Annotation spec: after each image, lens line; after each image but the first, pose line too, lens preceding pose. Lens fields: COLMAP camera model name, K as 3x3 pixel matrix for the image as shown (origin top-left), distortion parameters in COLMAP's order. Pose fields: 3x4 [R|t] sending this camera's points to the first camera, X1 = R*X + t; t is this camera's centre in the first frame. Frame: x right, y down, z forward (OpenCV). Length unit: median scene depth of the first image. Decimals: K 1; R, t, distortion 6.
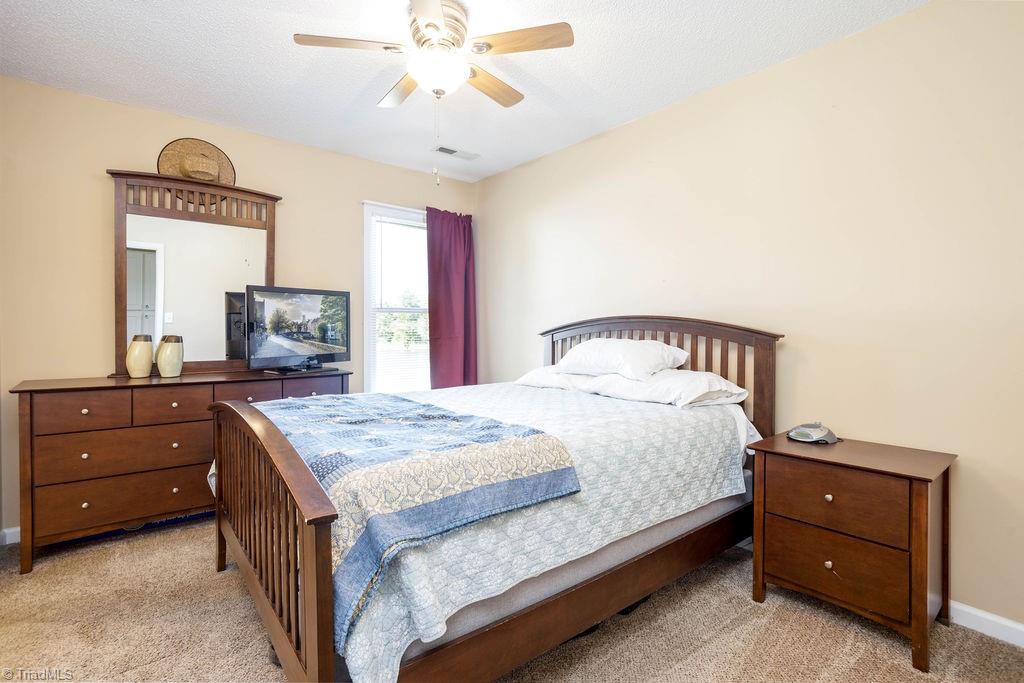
lens RADIAL K [[492.6, 0, 511.7], [0, 492.6, 339.7], [0, 0, 1]] dist [-0.026621, 0.003637]
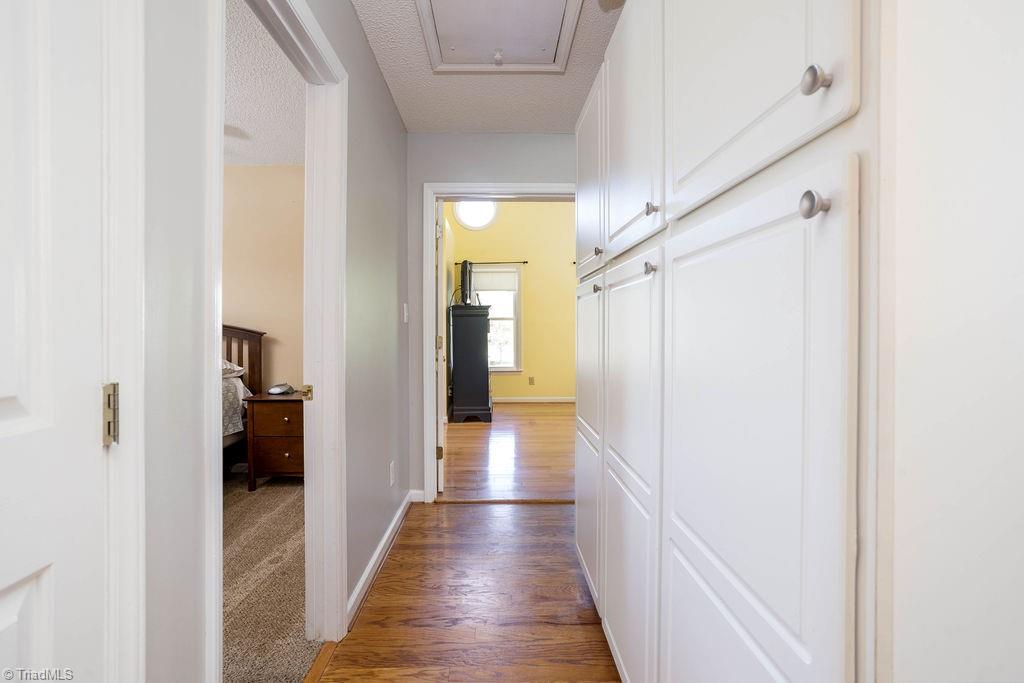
lens RADIAL K [[492.6, 0, 506.3], [0, 492.6, 331.8], [0, 0, 1]] dist [-0.026621, 0.003637]
pose [[0.608274, 0.001072, 0.793726, -0.271431], [0.008196, 0.999937, -0.007632, 0.004338], [-0.793685, 0.011148, 0.608227, -0.668190]]
